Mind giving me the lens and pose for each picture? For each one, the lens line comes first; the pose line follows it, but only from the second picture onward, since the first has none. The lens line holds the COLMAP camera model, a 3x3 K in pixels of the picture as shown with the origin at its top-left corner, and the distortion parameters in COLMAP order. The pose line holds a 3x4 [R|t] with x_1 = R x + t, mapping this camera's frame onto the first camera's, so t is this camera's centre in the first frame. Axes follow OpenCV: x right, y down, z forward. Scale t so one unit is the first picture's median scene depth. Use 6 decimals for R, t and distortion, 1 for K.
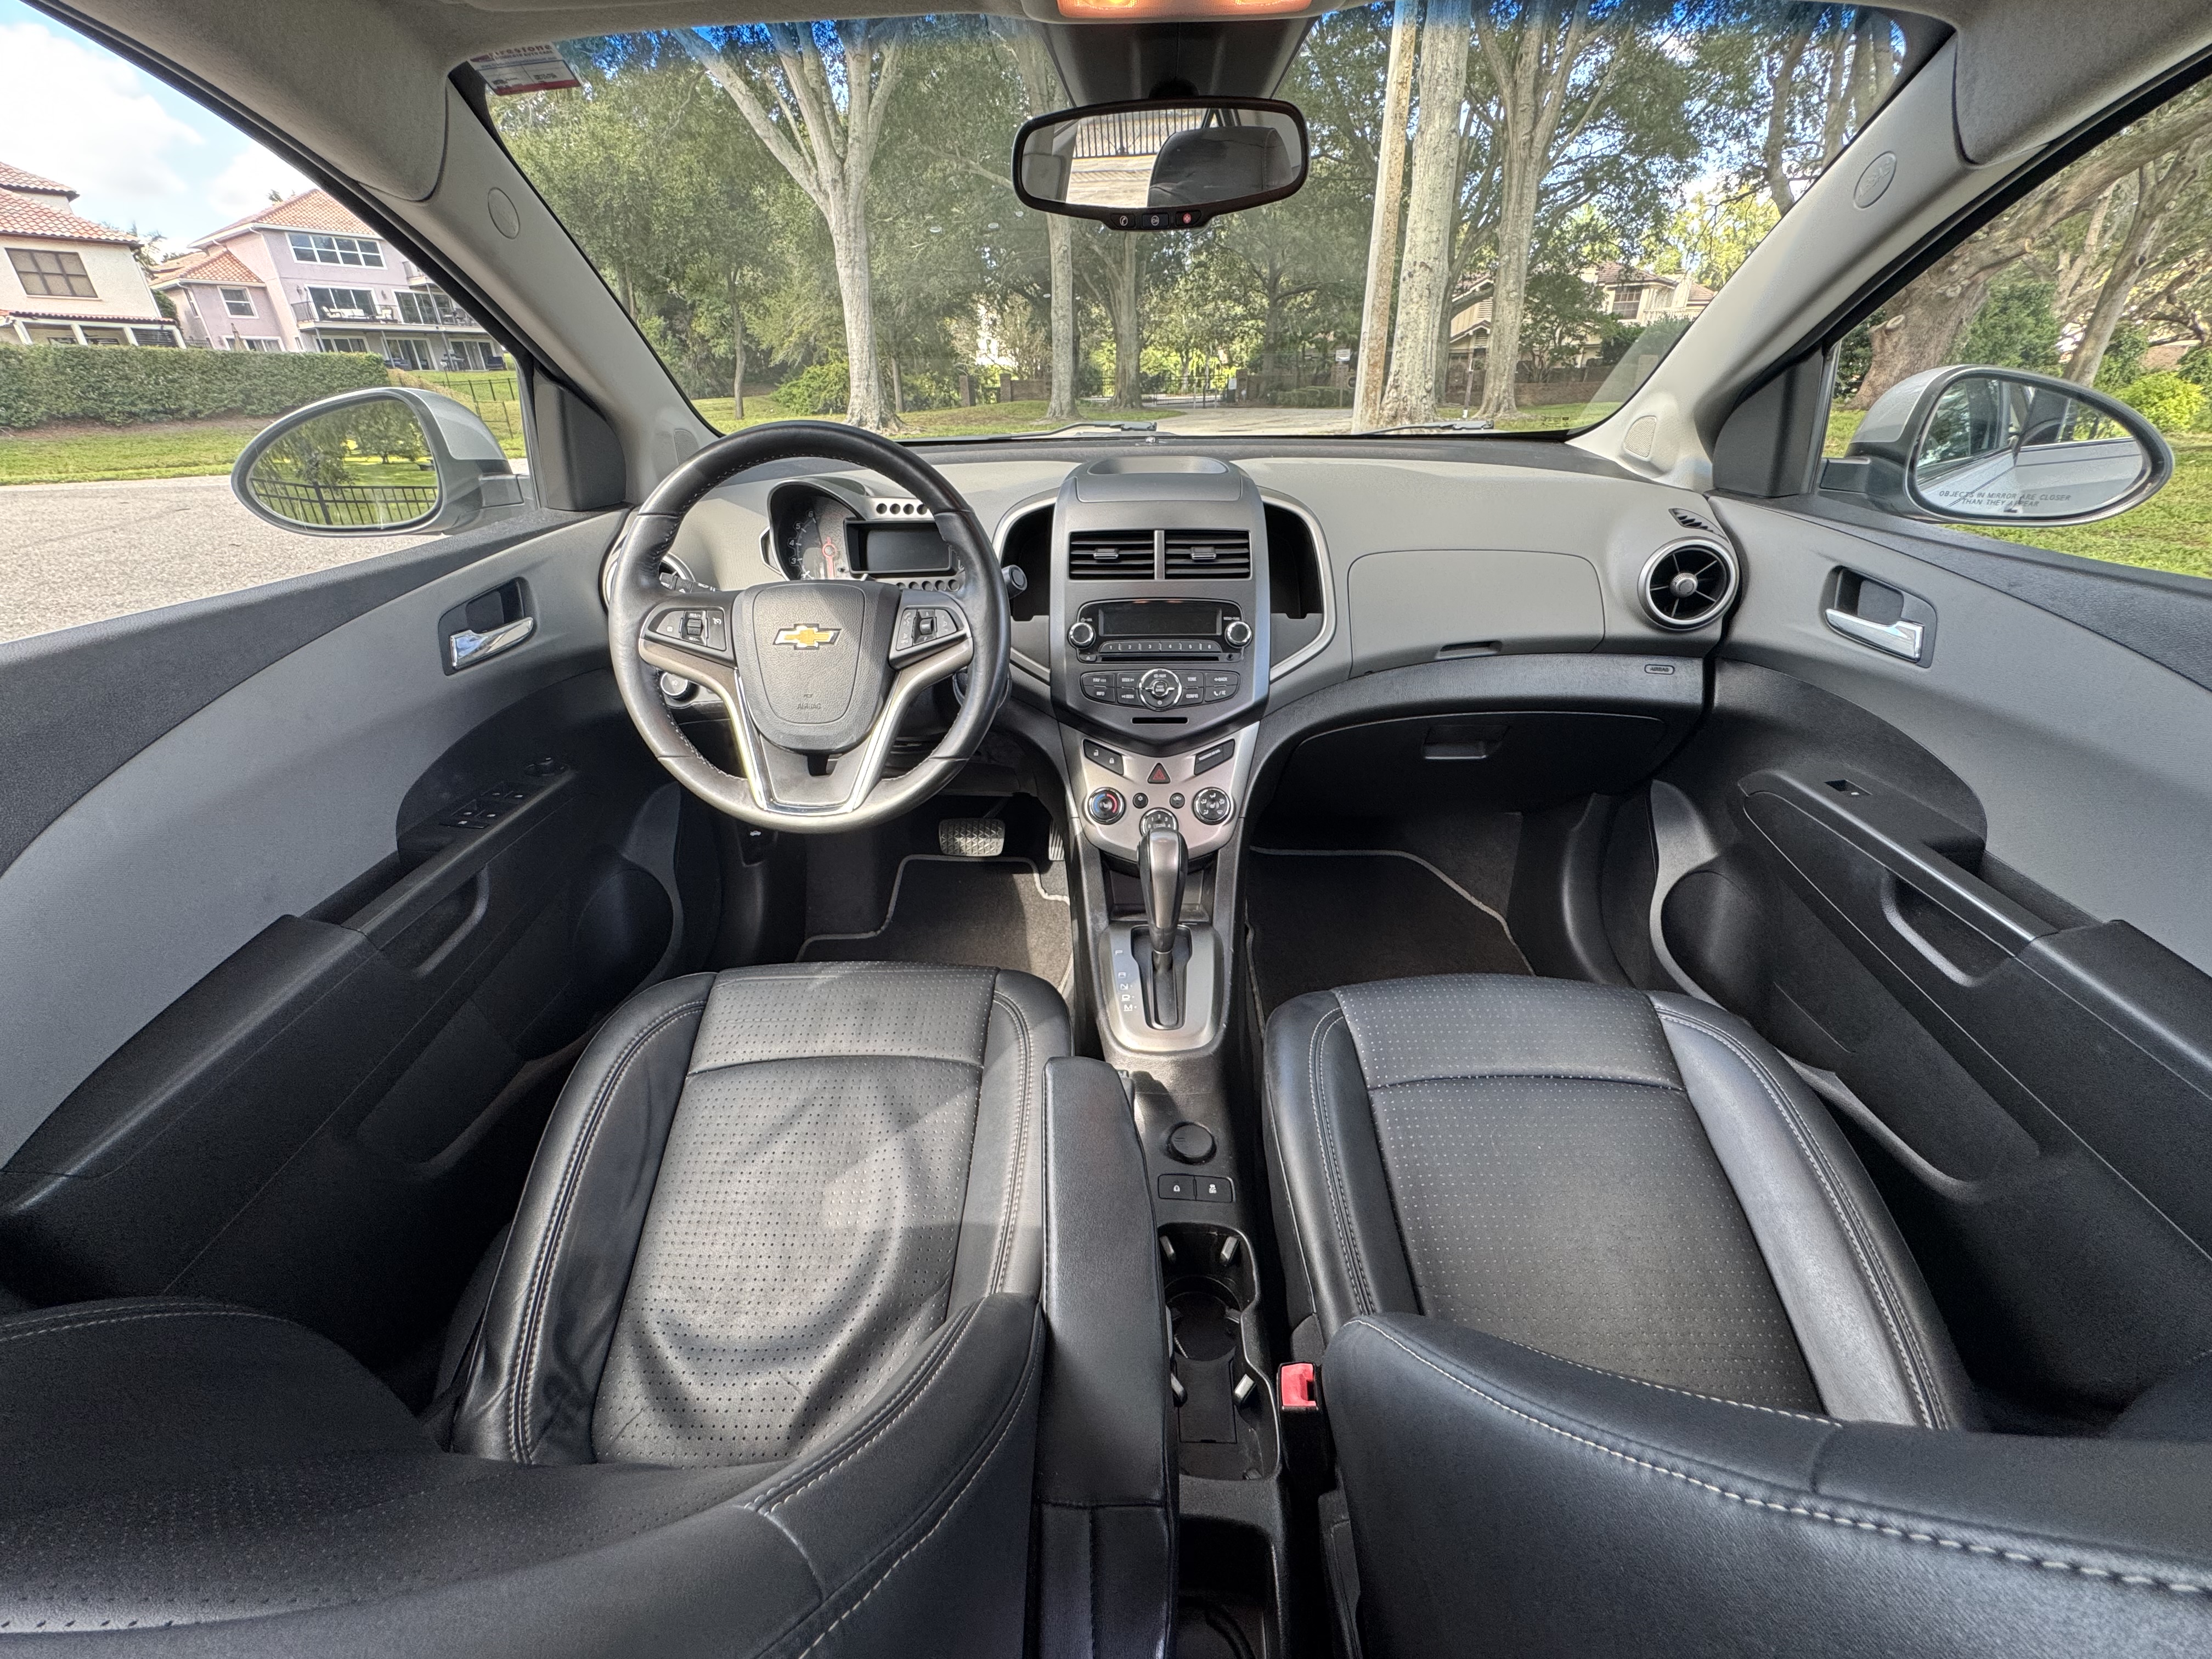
lens RADIAL K [[894.3, 0, 1106.0], [0, 894.3, 829.5], [0, 0, 1]] dist [-0.003903, 0.000435]
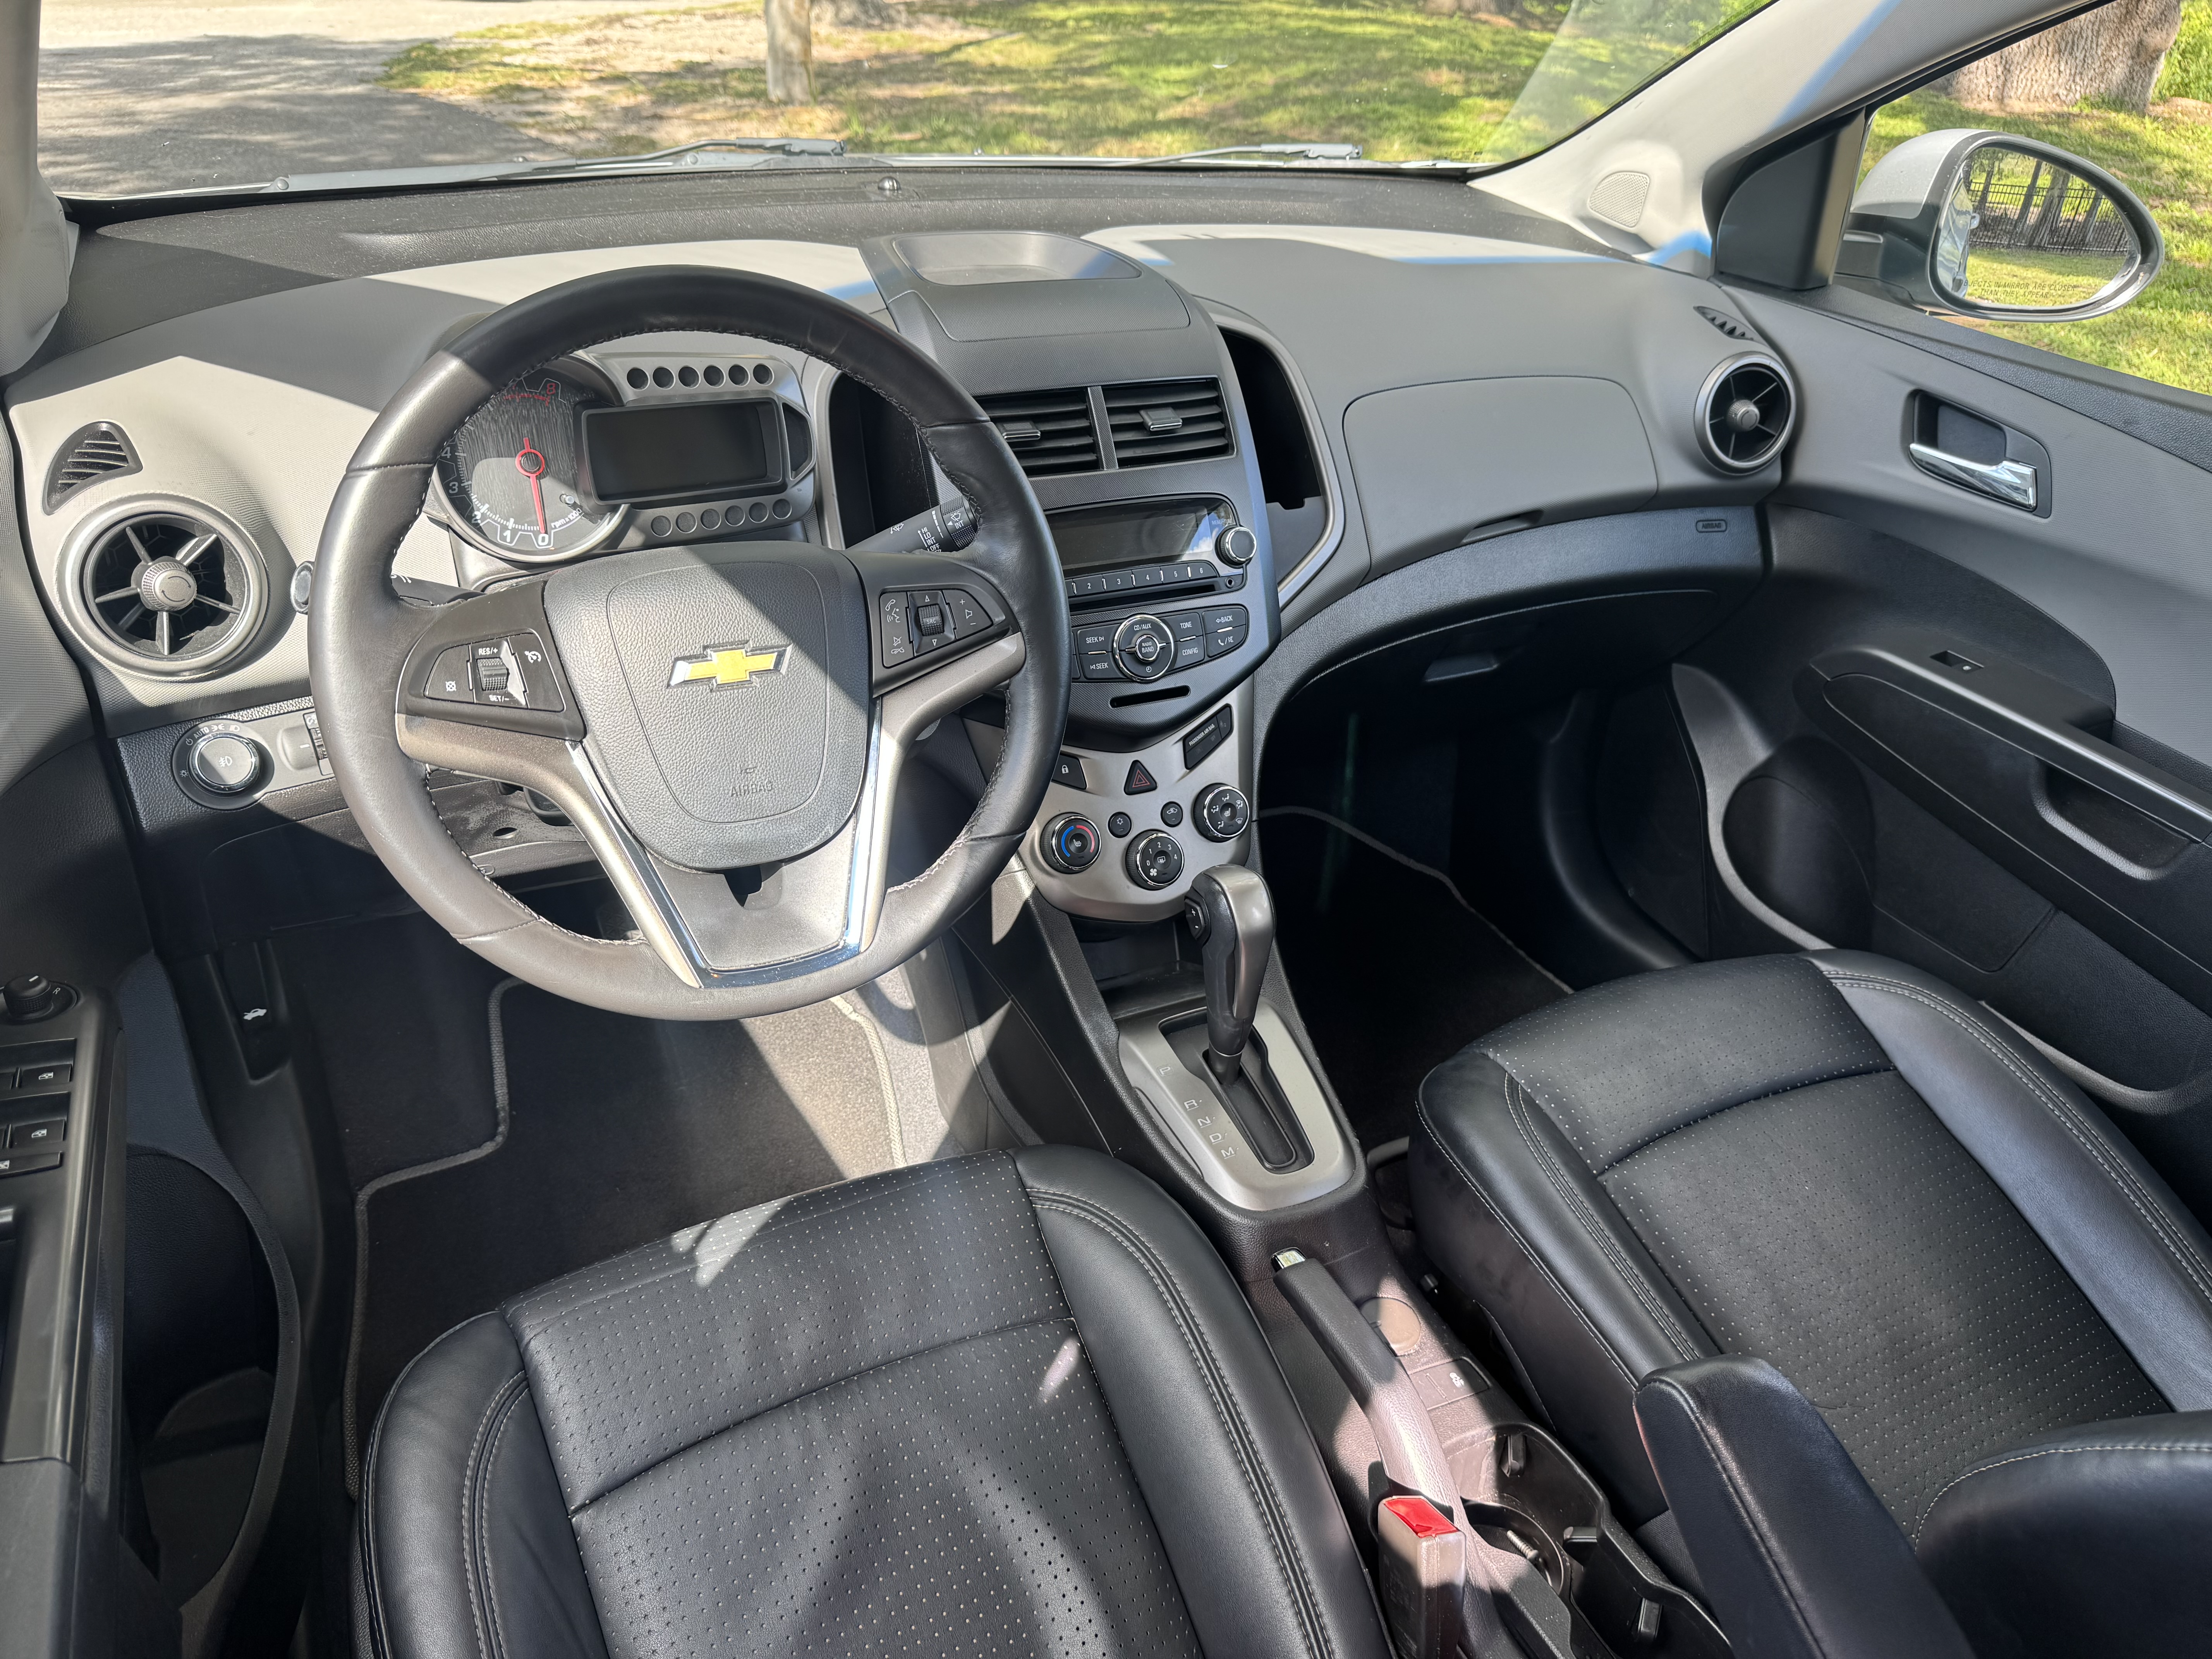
lens RADIAL K [[1598.7, 0, 1106.0], [0, 1598.7, 829.5], [0, 0, 1]] dist [0.005875, -0.008990]
pose [[0.886878, -0.183871, 0.423839, -0.453999], [0.160717, 0.982880, 0.090098, -0.134831], [-0.433149, -0.011788, 0.901245, 0.008079]]
